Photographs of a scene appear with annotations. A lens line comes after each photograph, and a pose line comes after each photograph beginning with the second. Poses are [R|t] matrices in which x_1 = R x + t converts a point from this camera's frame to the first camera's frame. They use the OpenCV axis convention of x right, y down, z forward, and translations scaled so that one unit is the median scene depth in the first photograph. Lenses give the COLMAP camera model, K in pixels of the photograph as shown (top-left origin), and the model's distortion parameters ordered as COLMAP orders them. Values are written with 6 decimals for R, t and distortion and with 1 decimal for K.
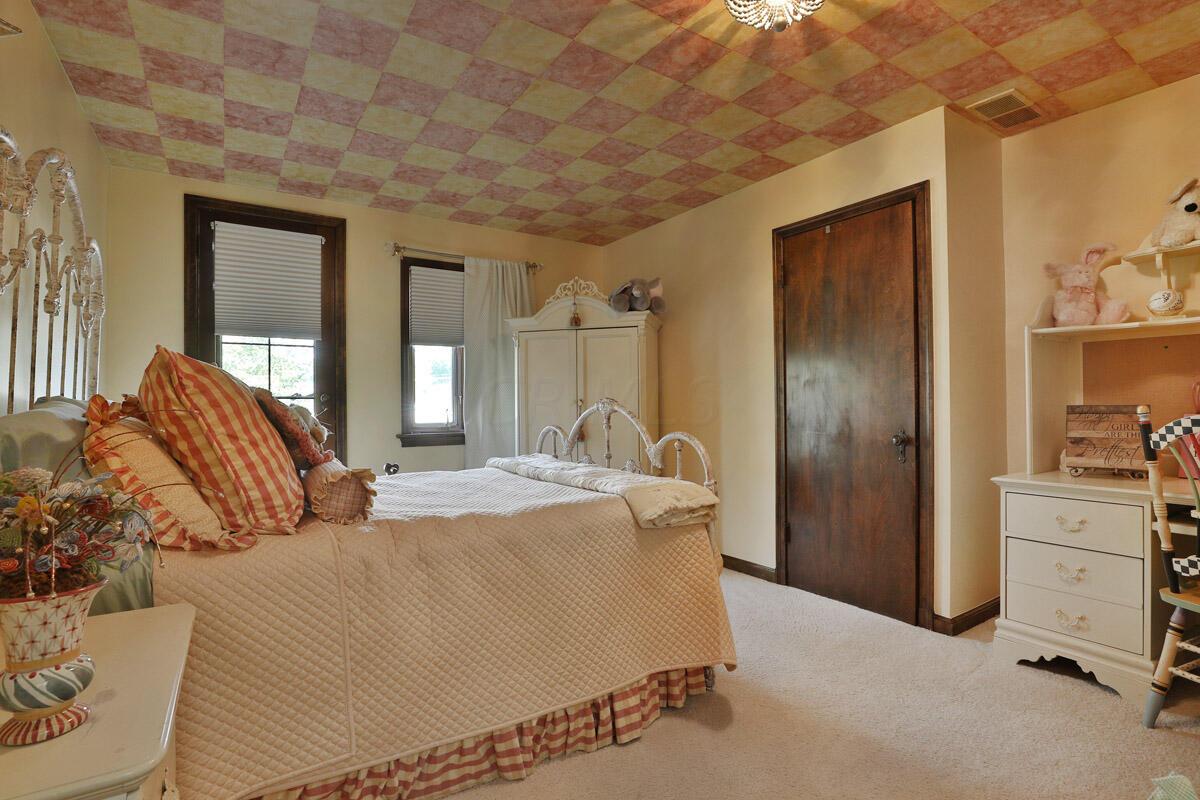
lens RADIAL K [[590.7, 0, 594.2], [0, 590.7, 399.6], [0, 0, 1]] dist [-0.037885, 0.010129]
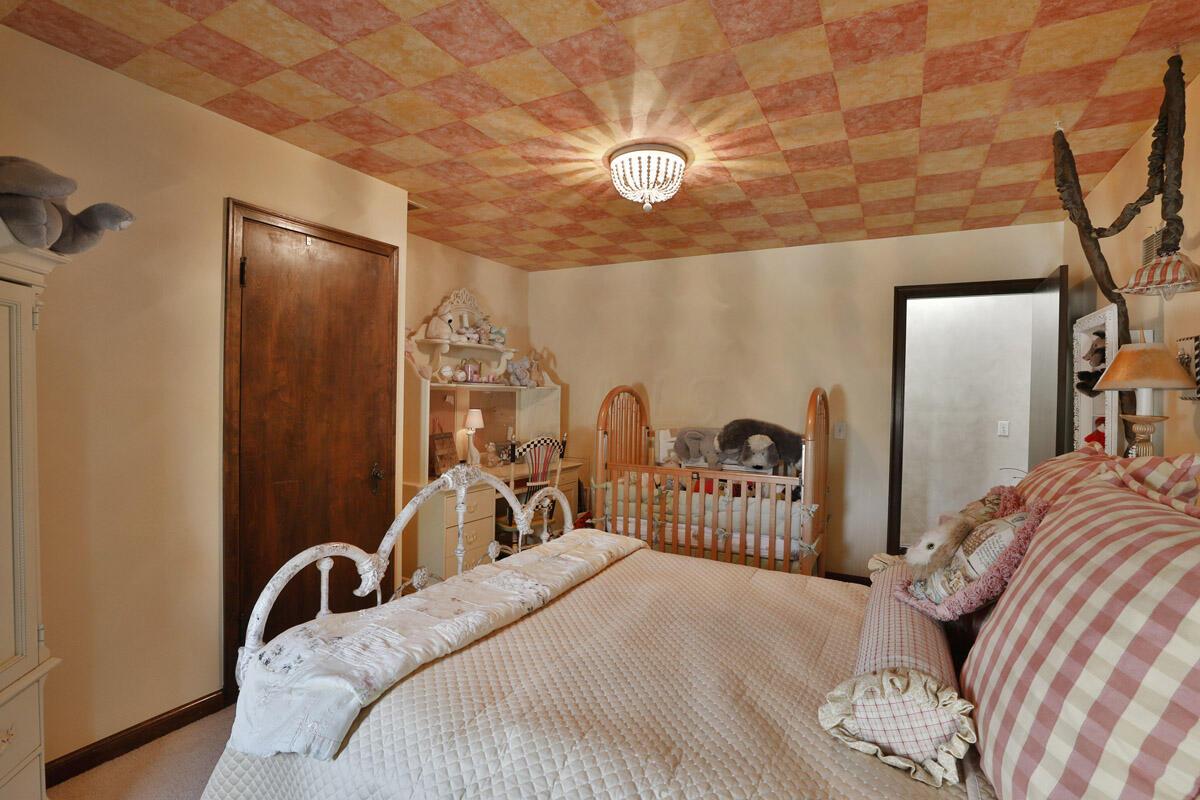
lens RADIAL K [[590.7, 0, 591.5], [0, 590.7, 398.8], [0, 0, 1]] dist [-0.037885, 0.010129]
pose [[-0.494799, -0.009491, 0.868955, -0.718556], [-0.022195, 0.999752, -0.001719, -0.088412], [-0.868724, -0.020136, -0.494887, 1.384496]]
